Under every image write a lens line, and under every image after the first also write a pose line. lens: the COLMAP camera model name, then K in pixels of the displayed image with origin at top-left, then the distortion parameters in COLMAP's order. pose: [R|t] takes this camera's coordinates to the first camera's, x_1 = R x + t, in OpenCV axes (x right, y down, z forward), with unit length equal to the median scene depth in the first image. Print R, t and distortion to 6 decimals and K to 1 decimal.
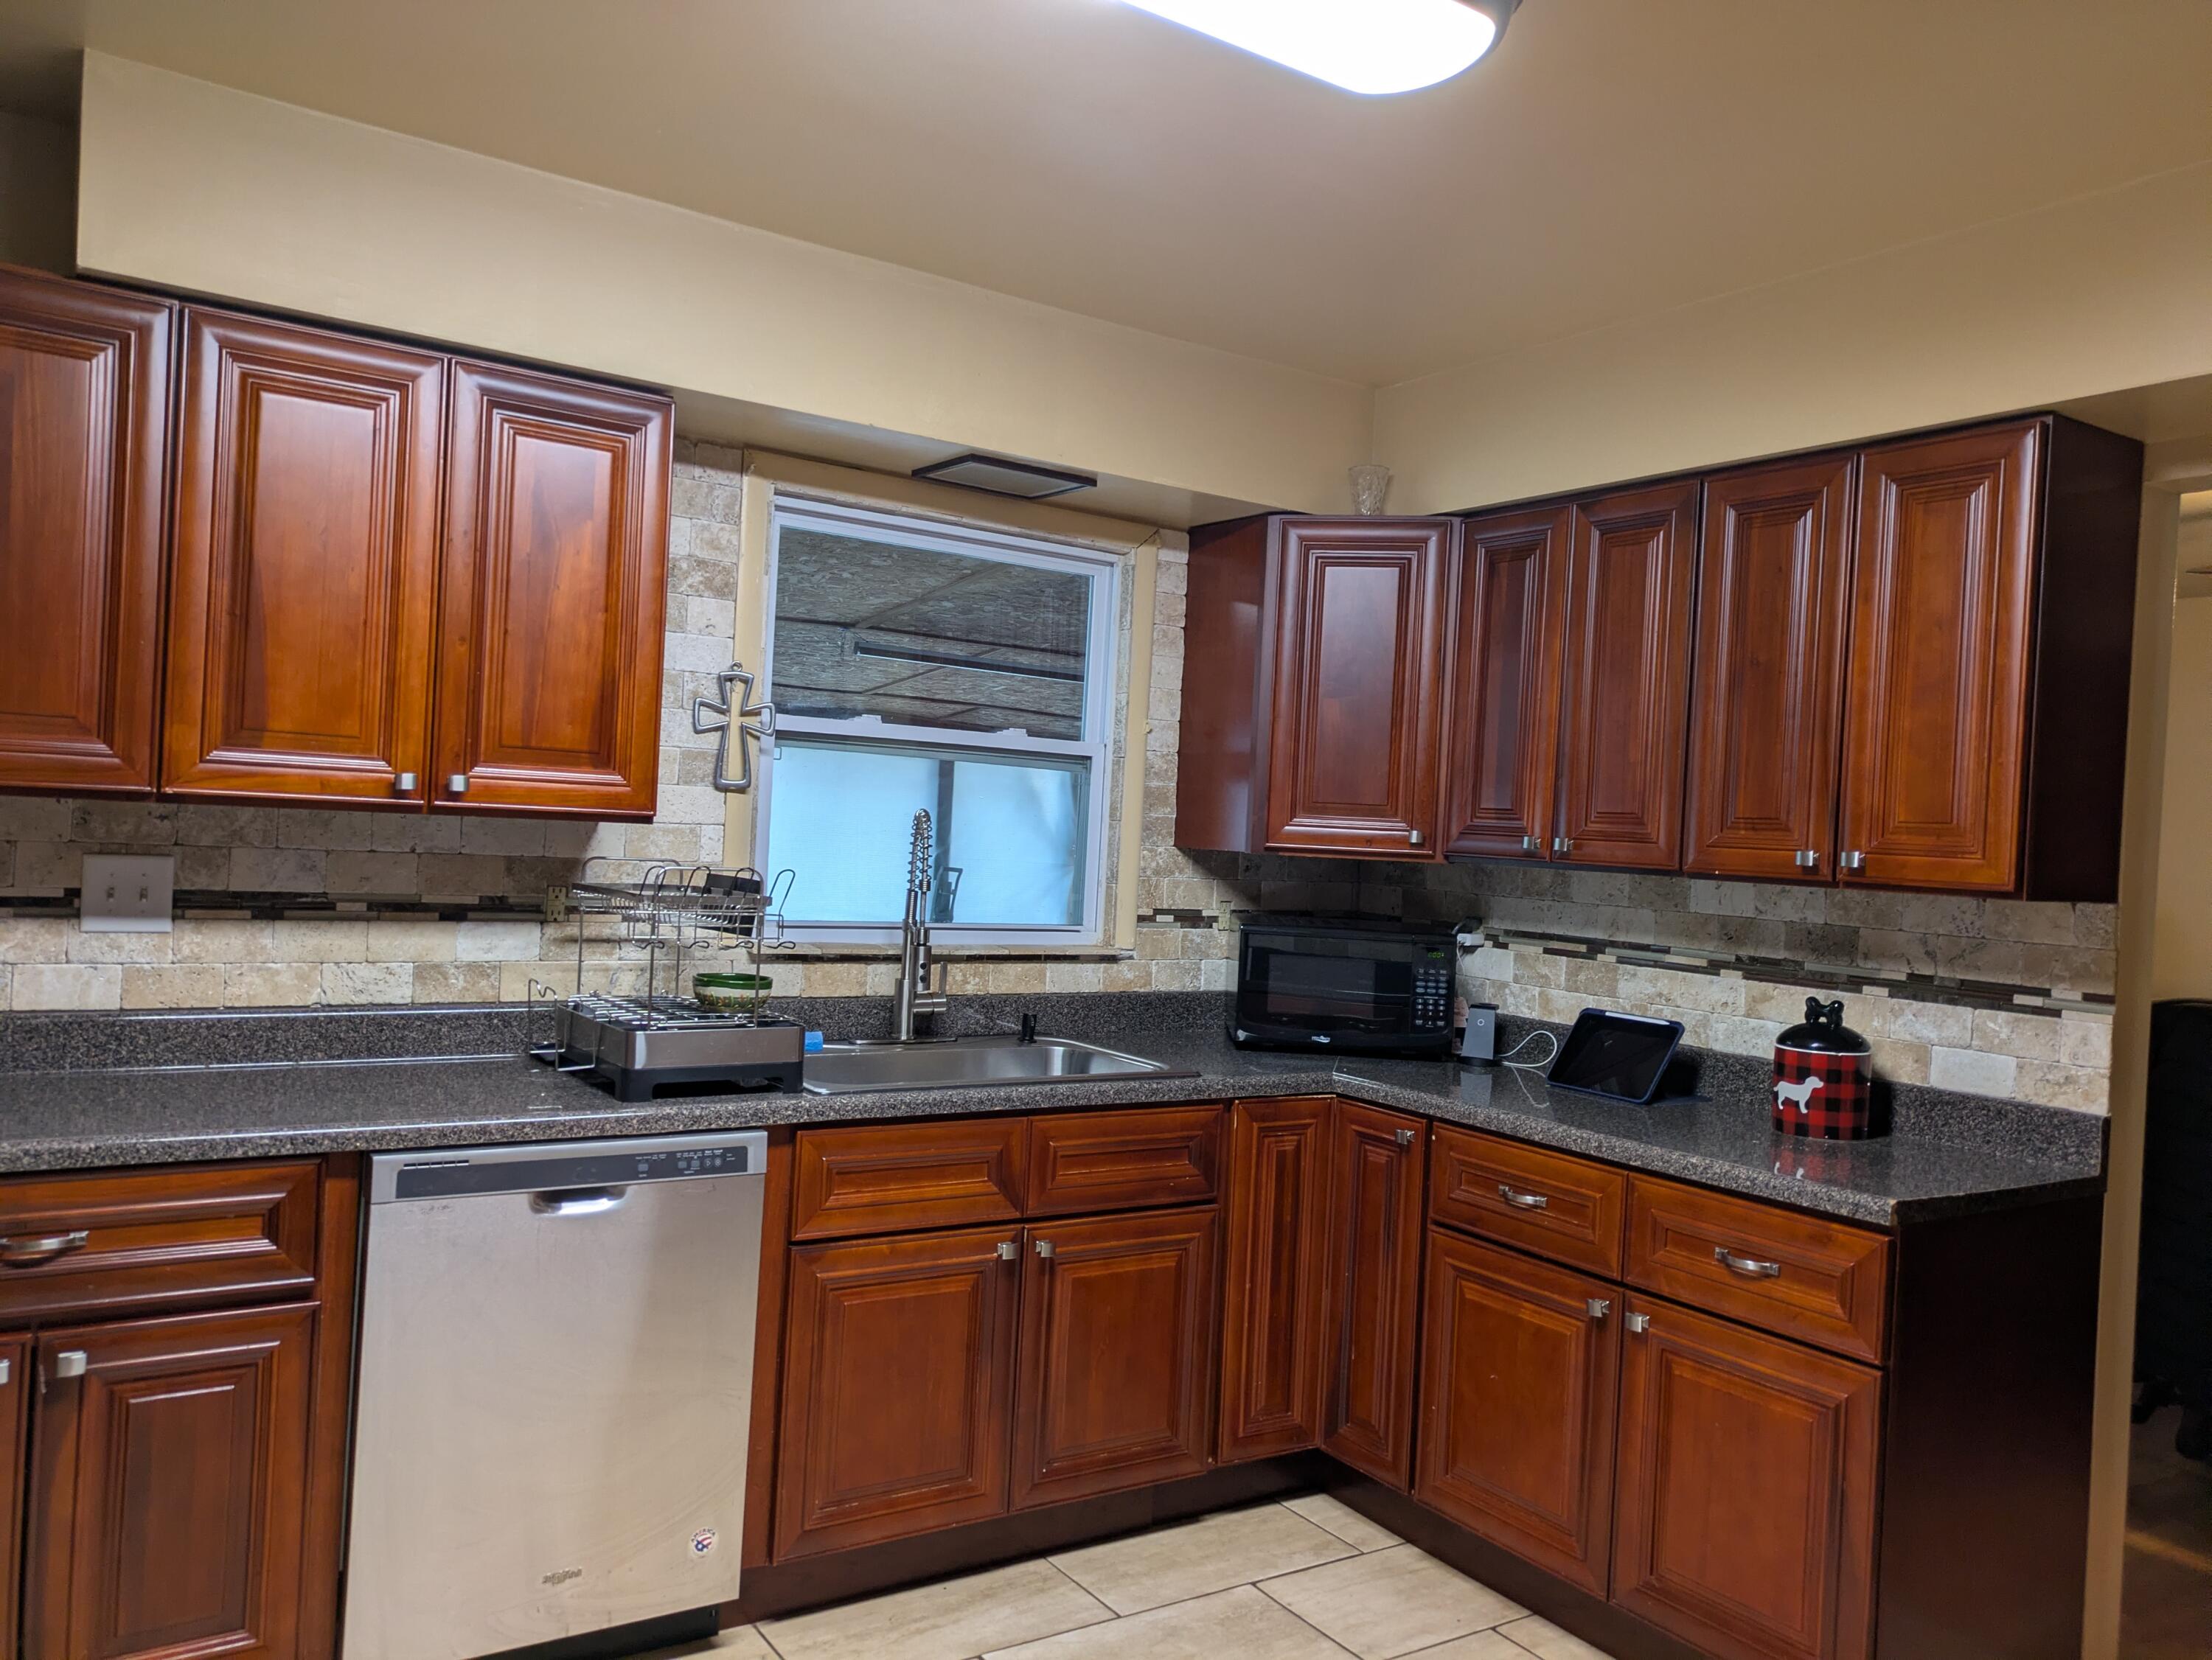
lens RADIAL K [[1633.0, 0, 1090.0], [0, 1633.0, 844.2], [0, 0, 1]] dist [0.050117, -0.045613]
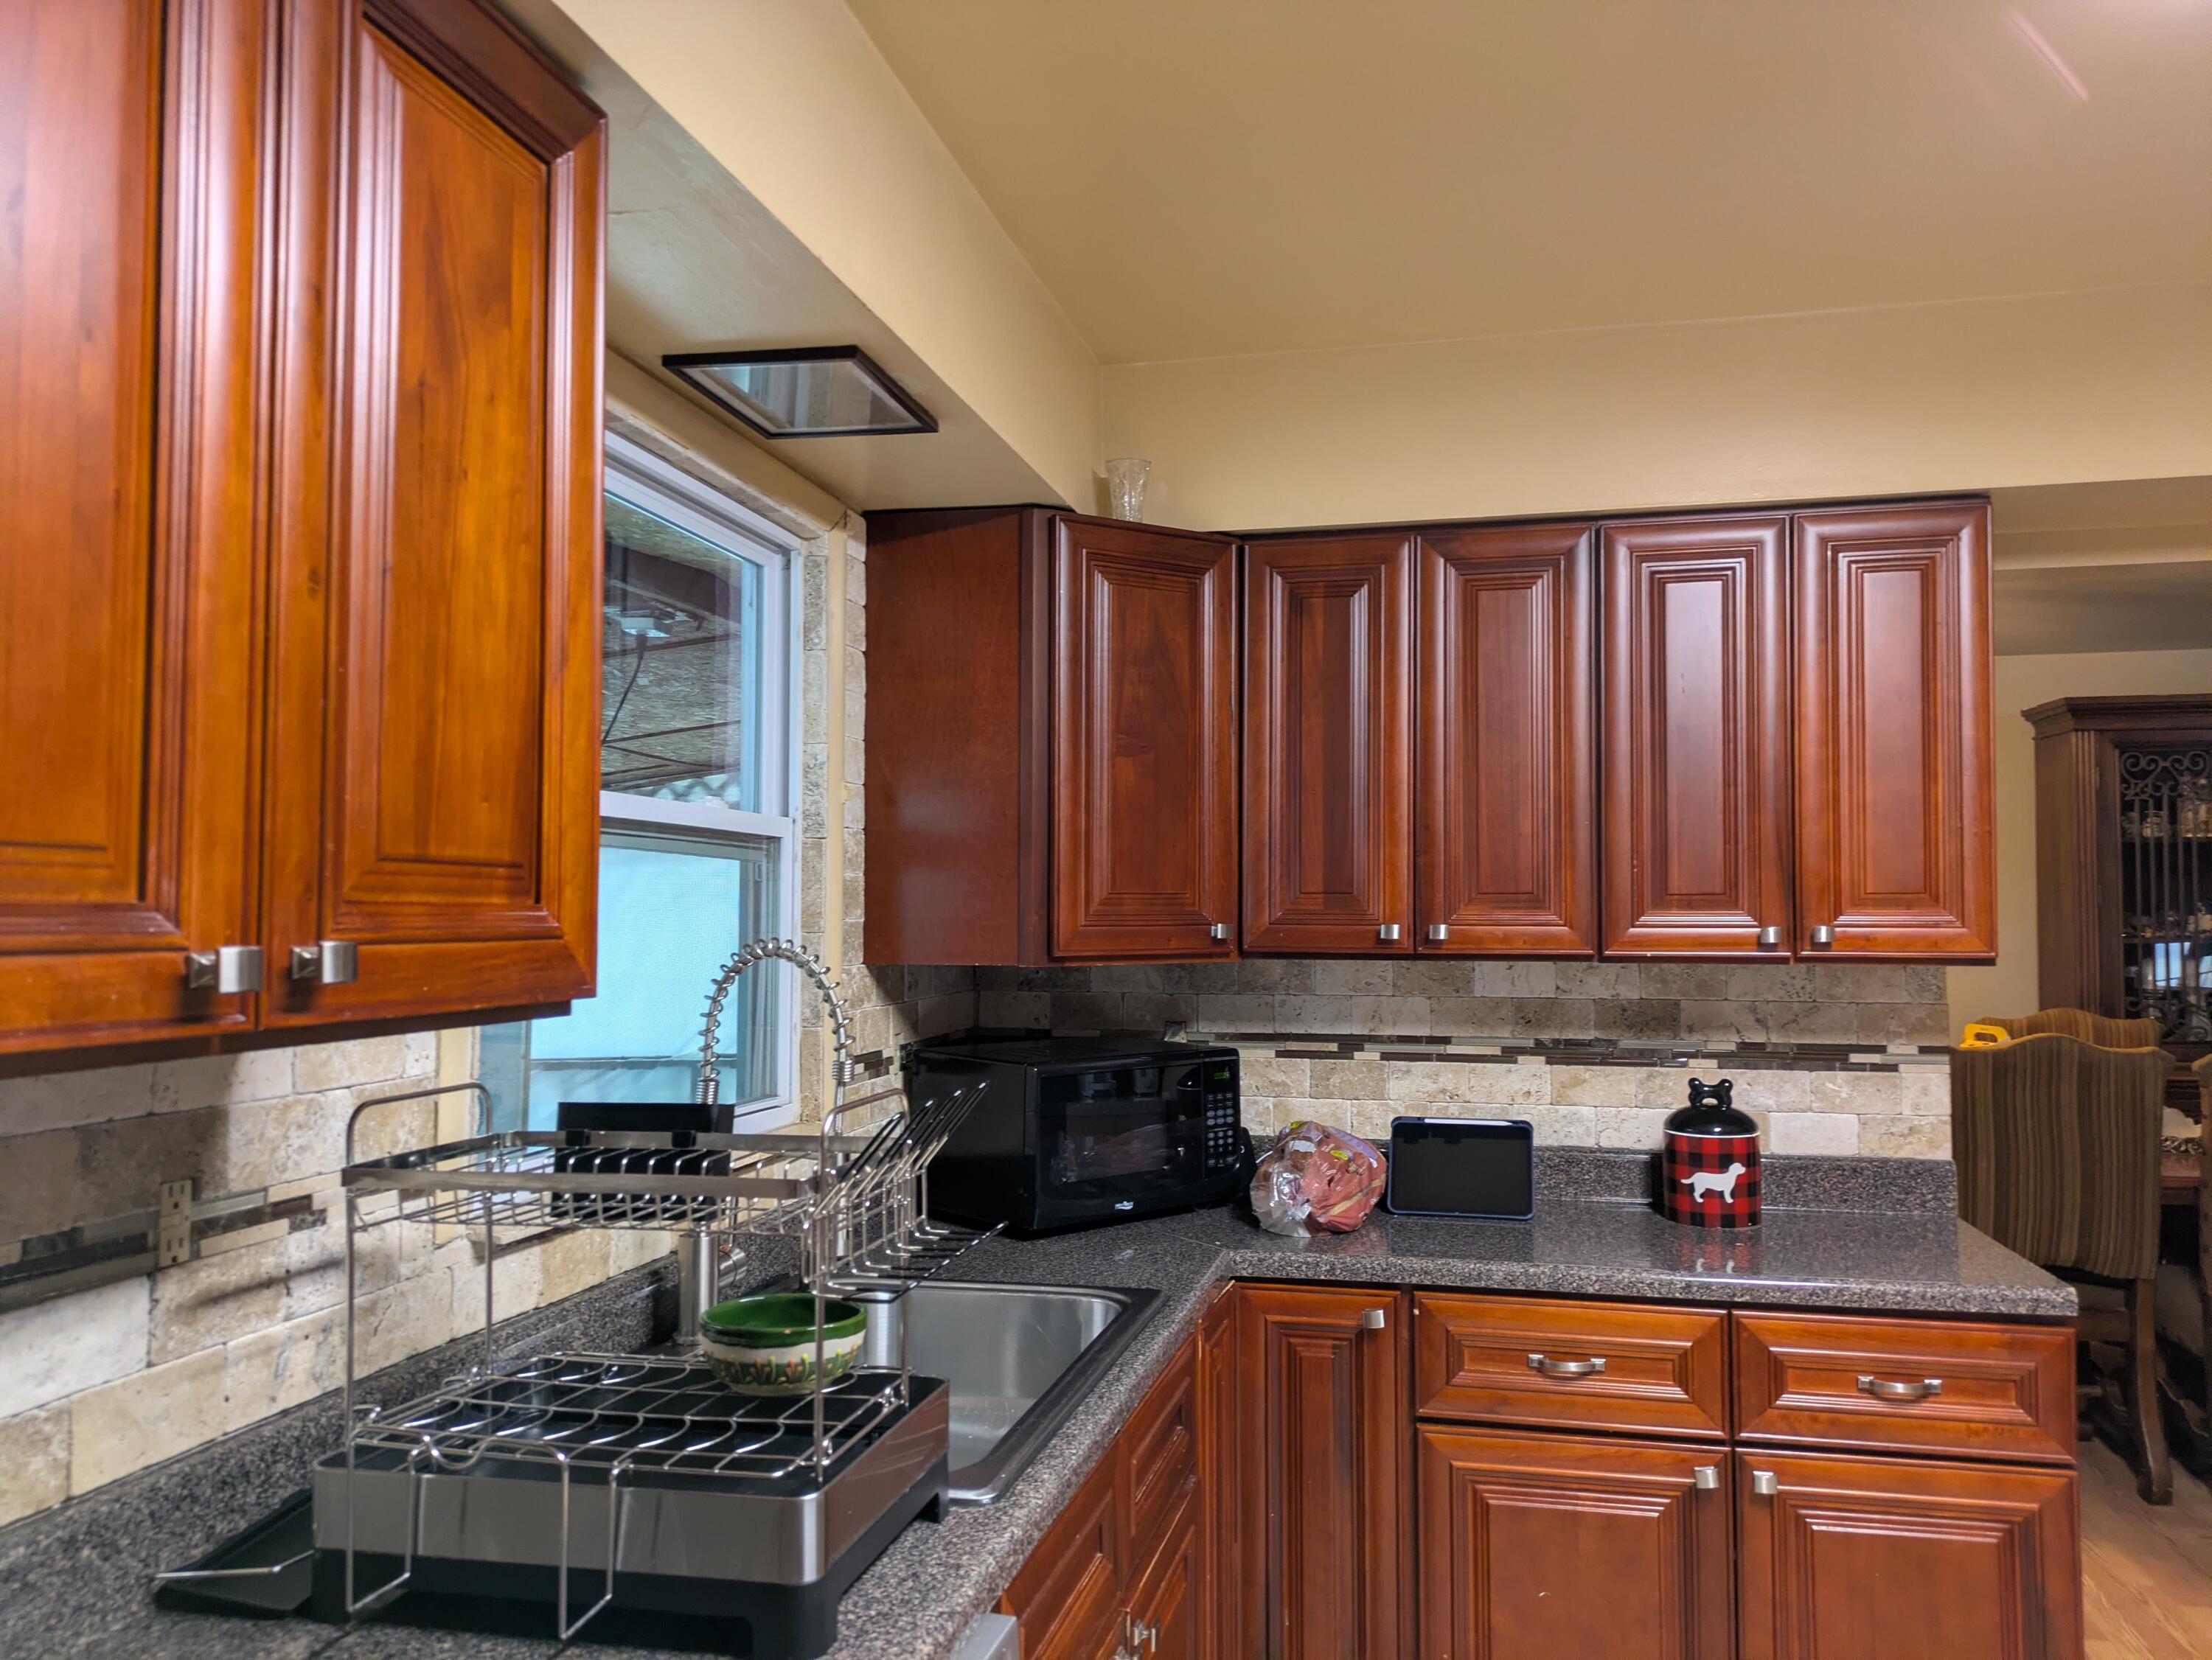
lens RADIAL K [[1633.0, 0, 1112.2], [0, 1633.0, 851.0], [0, 0, 1]] dist [0.050117, -0.045613]
pose [[0.717002, -0.026945, 0.696550, -0.455352], [0.046536, 0.998874, -0.009262, -0.044817], [-0.695516, 0.039055, 0.717448, 0.535070]]
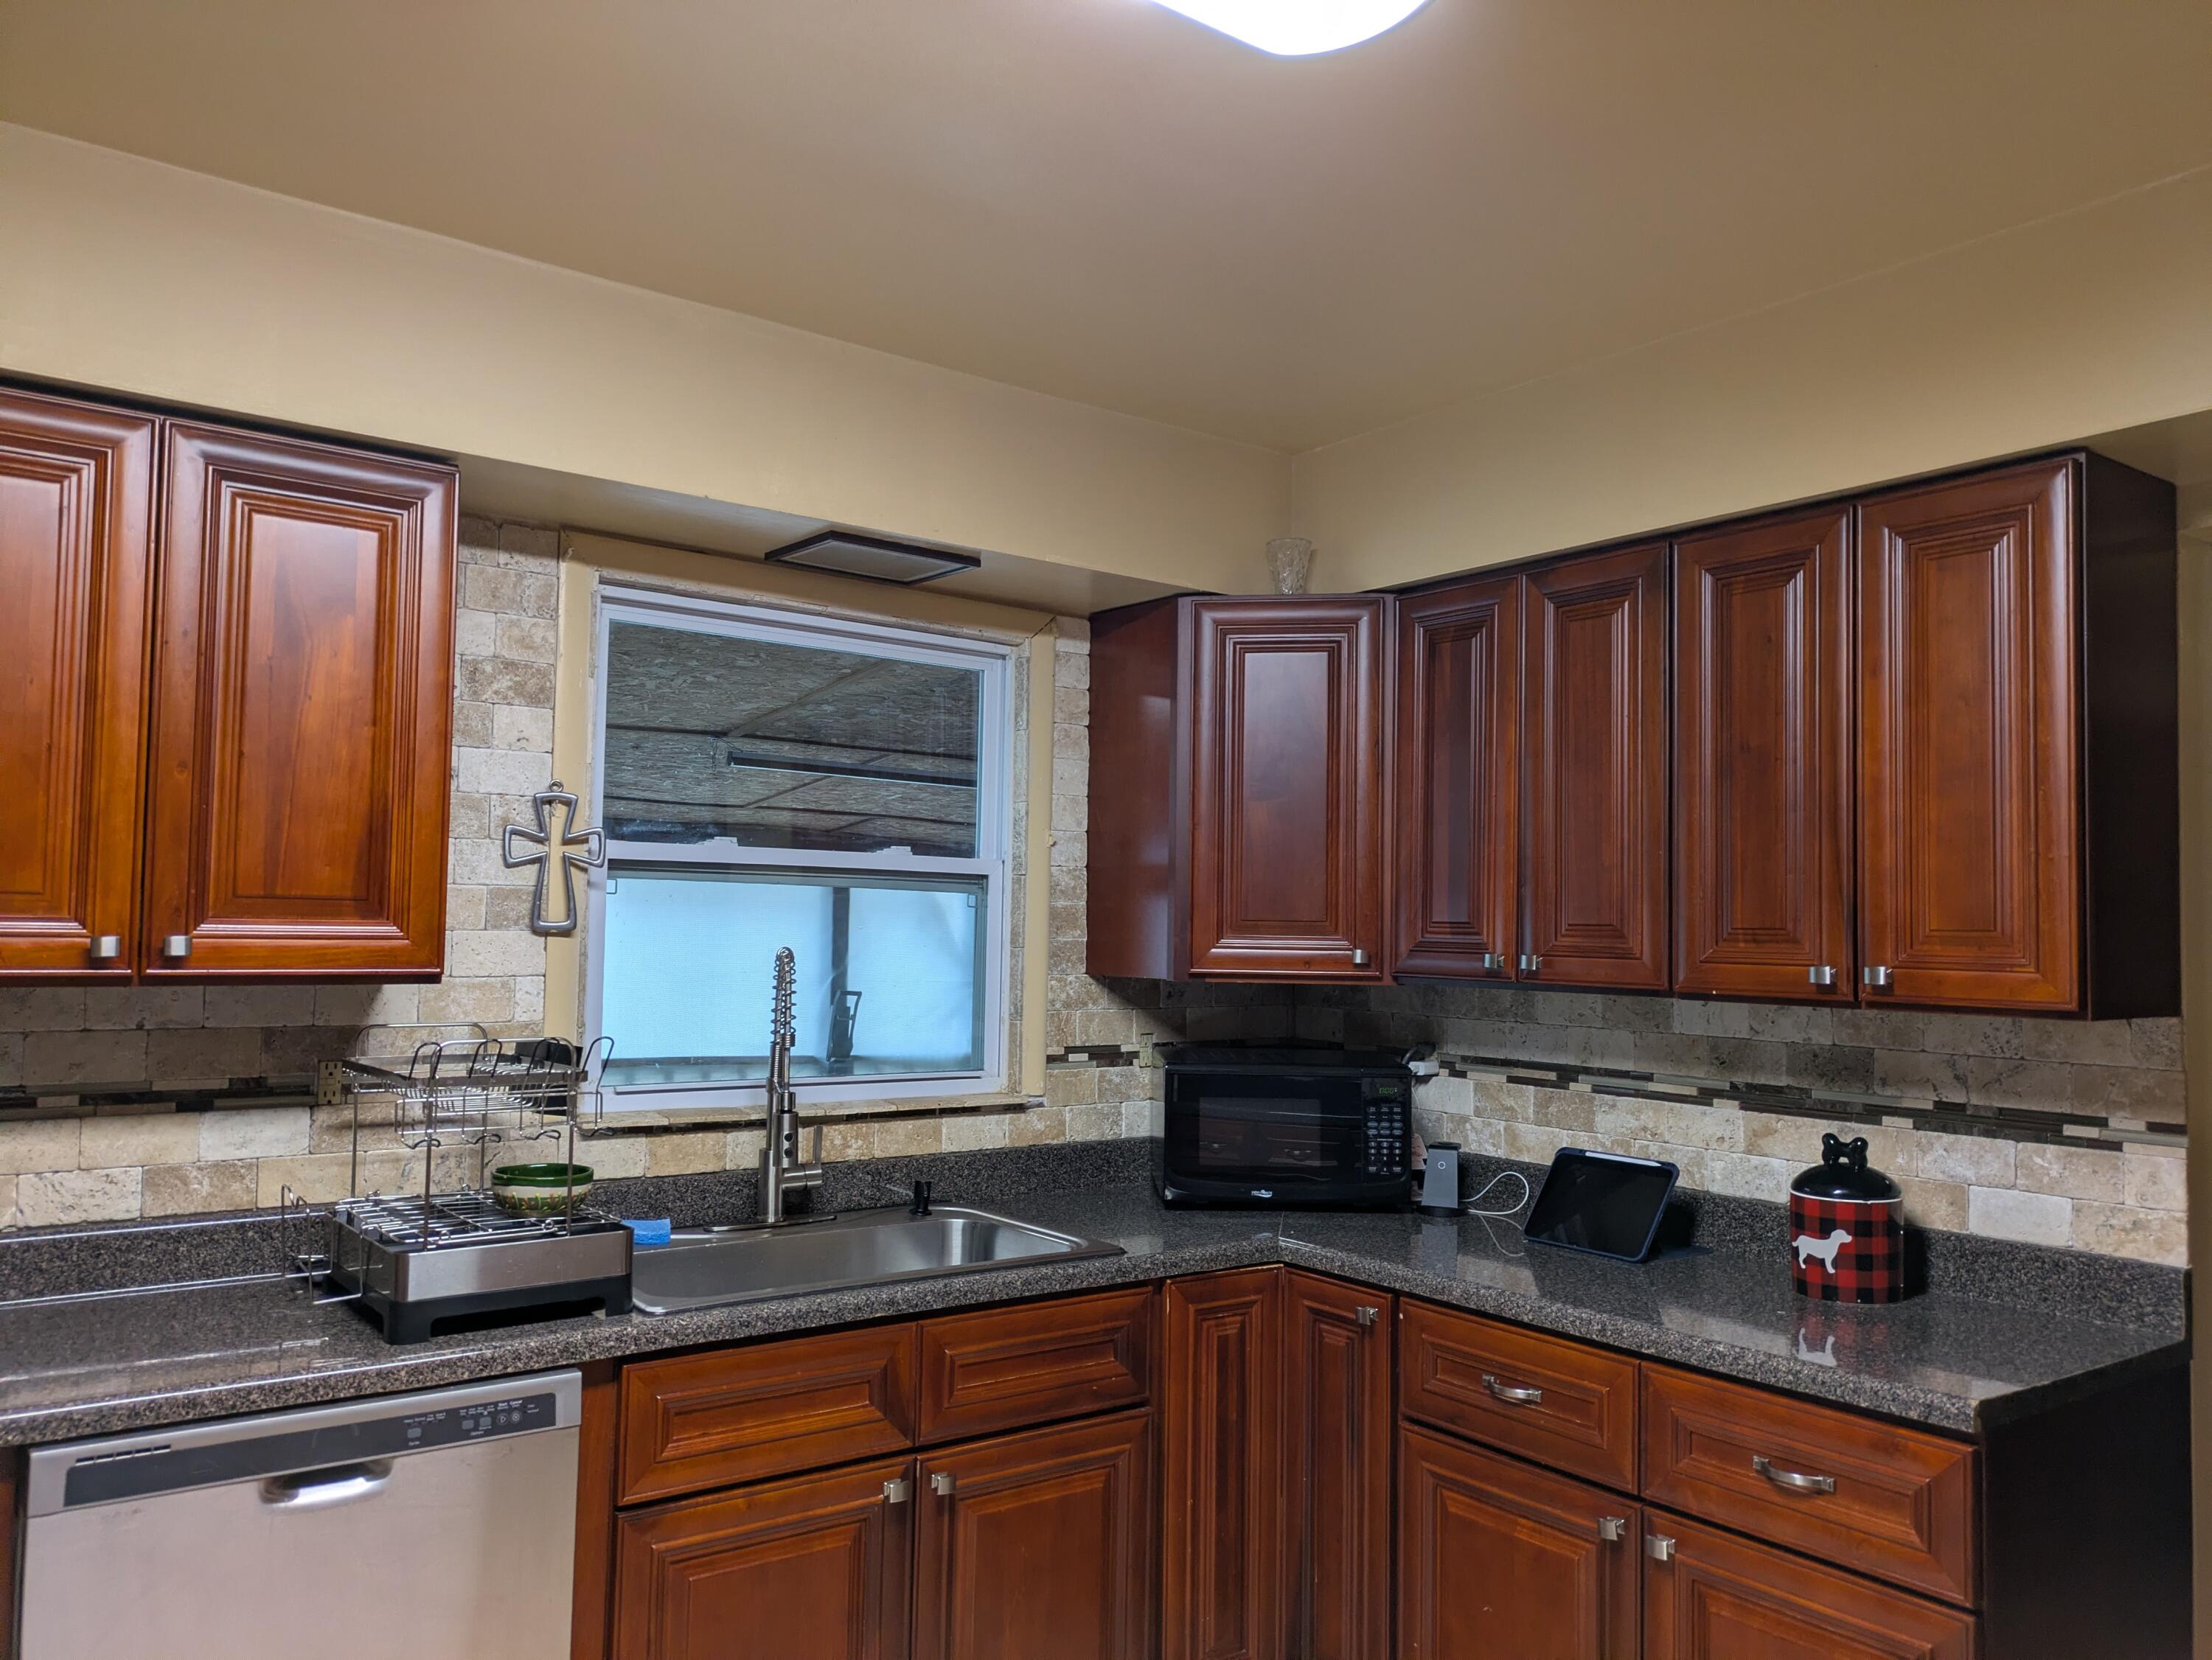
lens RADIAL K [[1633.0, 0, 1109.4], [0, 1633.0, 862.7], [0, 0, 1]] dist [0.050117, -0.045613]
pose [[0.997470, -0.032949, 0.062985, 0.013821], [0.036022, 0.998184, -0.048290, -0.019840], [-0.061279, 0.050436, 0.996846, 0.155258]]
